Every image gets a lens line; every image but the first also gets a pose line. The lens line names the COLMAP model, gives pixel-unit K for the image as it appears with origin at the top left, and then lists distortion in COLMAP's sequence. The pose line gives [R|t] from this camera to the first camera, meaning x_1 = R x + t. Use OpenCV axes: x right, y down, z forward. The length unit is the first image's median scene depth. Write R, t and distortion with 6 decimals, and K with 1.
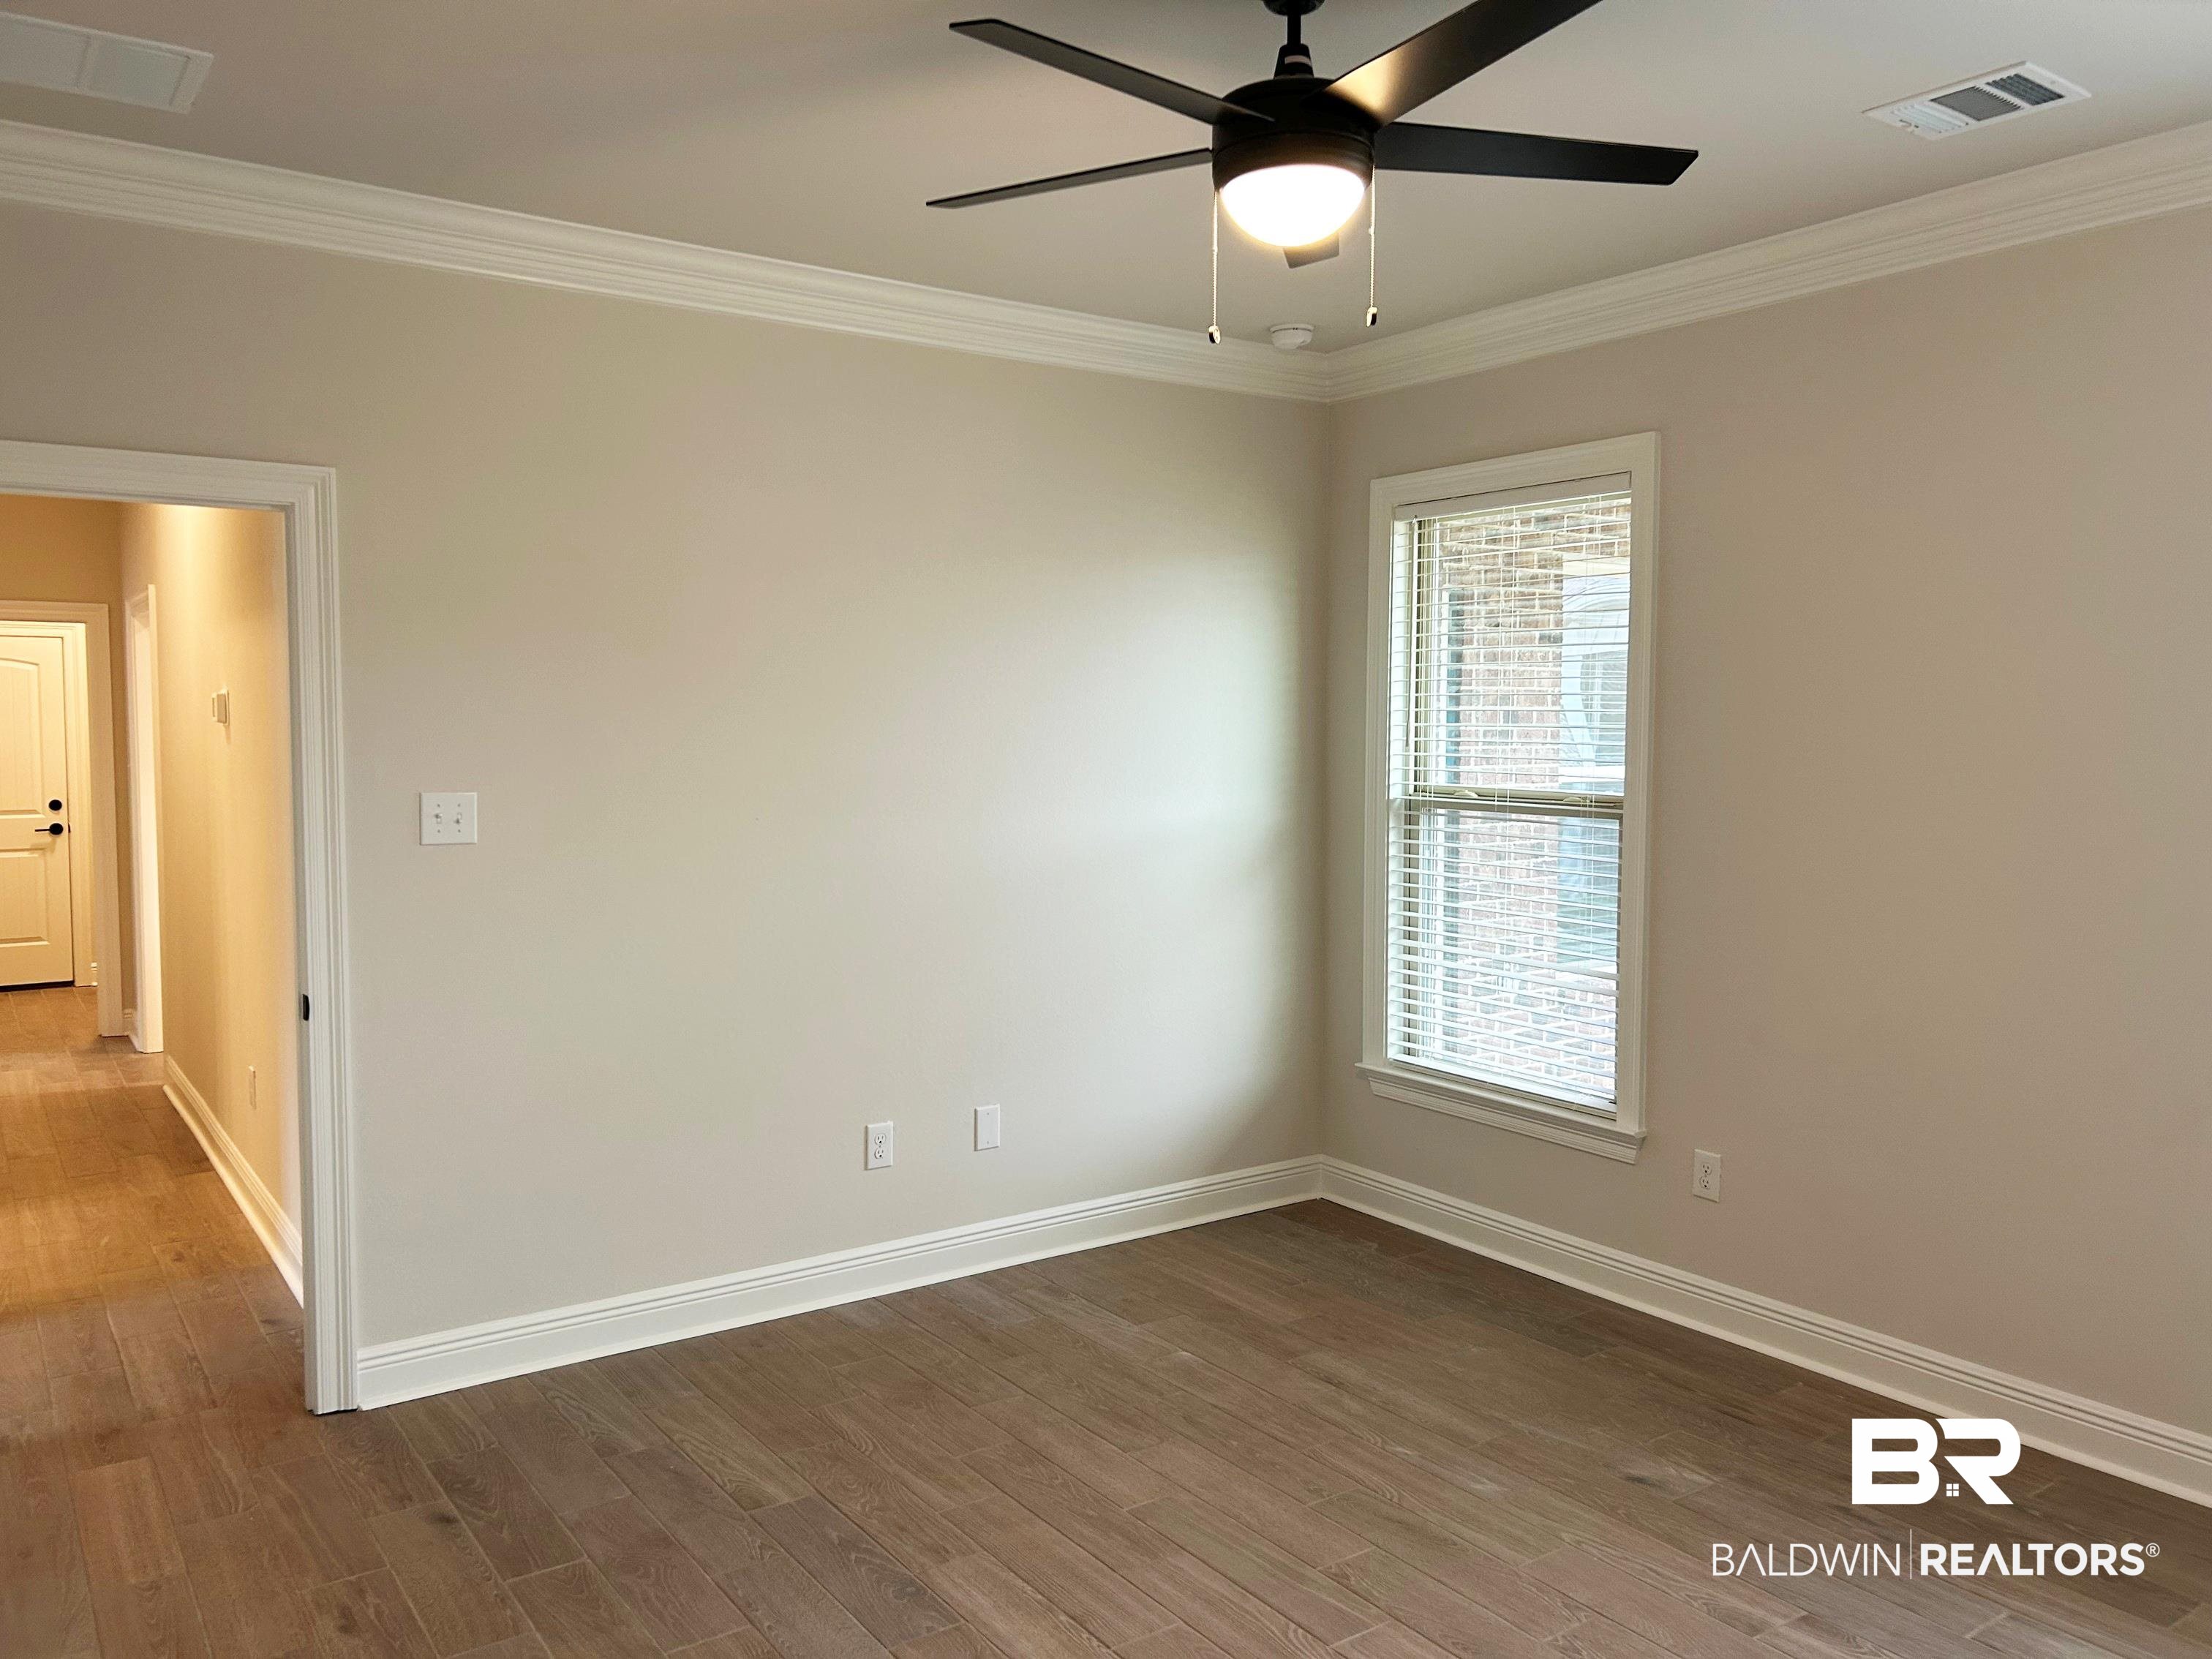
lens RADIAL K [[1679.1, 0, 1108.9], [0, 1679.1, 822.3], [0, 0, 1]] dist [0.046914, -0.056416]
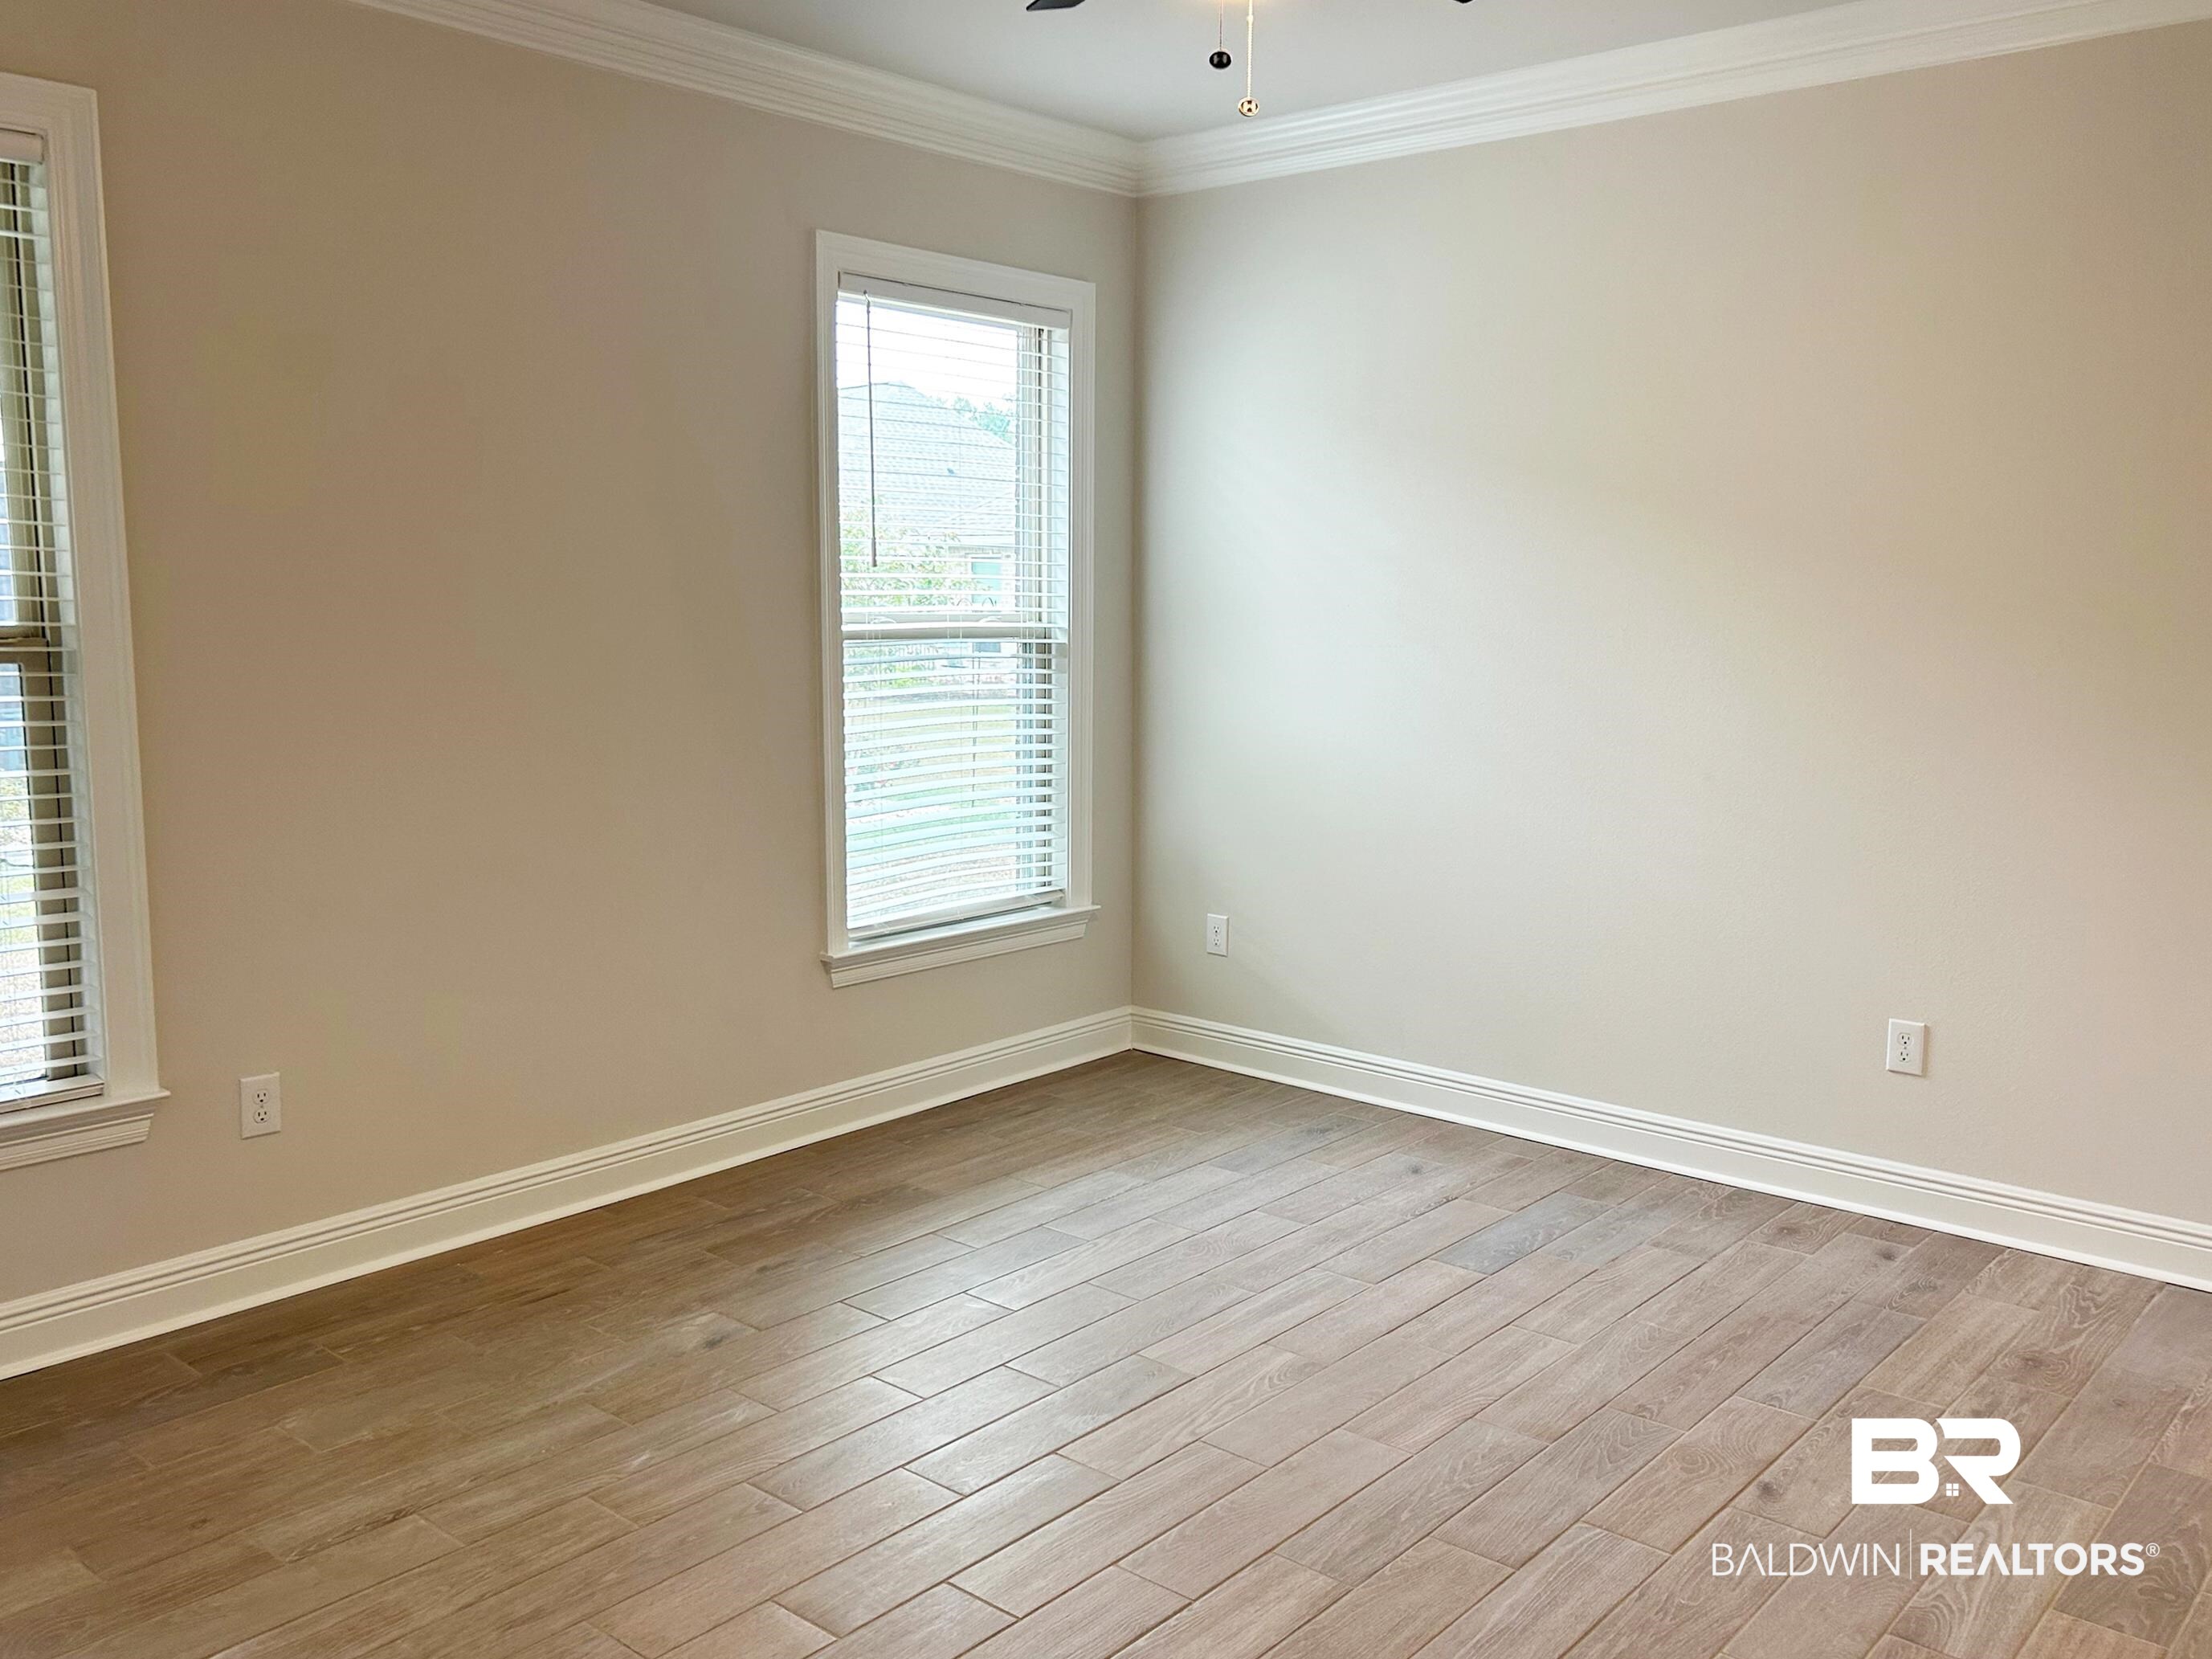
lens RADIAL K [[1842.8, 0, 1161.3], [0, 1842.8, 824.3], [0, 0, 1]] dist [0.080302, -0.000191]
pose [[-0.263203, -0.136667, 0.955011, -0.642528], [0.029331, 0.988324, 0.149518, -0.044029], [-0.964295, 0.067365, -0.256121, 0.904284]]
